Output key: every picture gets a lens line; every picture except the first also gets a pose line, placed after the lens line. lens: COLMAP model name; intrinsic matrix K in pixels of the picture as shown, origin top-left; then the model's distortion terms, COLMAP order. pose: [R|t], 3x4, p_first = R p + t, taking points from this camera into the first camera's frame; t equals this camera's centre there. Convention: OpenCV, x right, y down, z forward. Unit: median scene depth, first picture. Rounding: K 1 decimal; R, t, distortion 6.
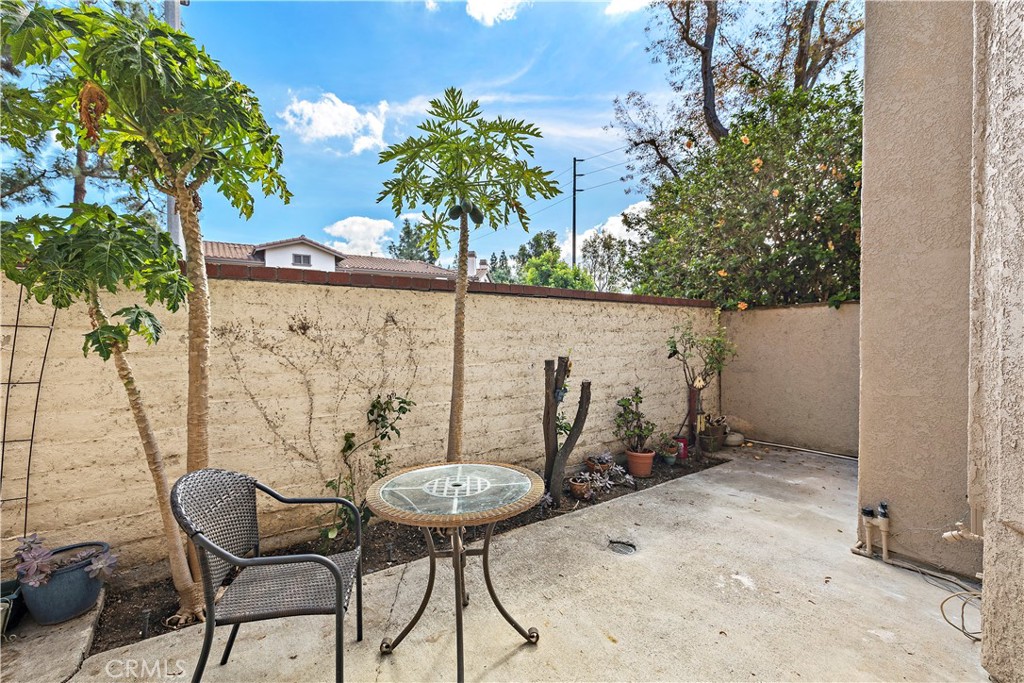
lens RADIAL K [[437.9, 0, 508.1], [0, 437.9, 340.4], [0, 0, 1]] dist [0.000568, 0.000130]
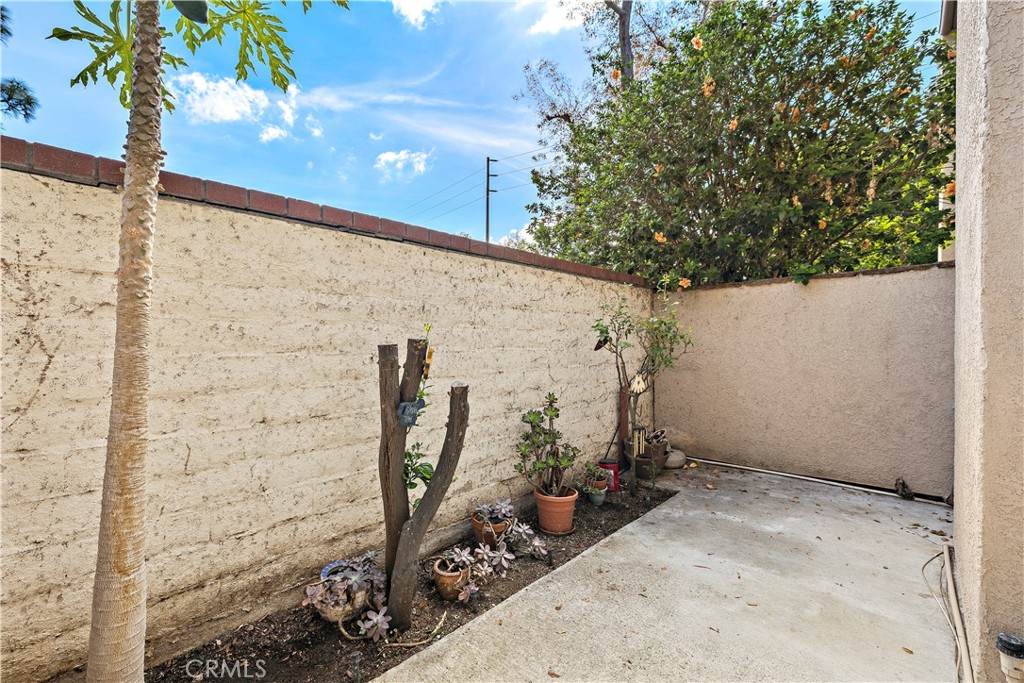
lens RADIAL K [[401.0, 0, 507.5], [0, 401.0, 344.1], [0, 0, 1]] dist [0.000844, 0.000015]
pose [[0.983274, 0.003265, 0.182103, 0.119837], [-0.001442, 0.999948, -0.010143, 0.039275], [-0.182127, 0.009711, 0.983227, 0.419276]]
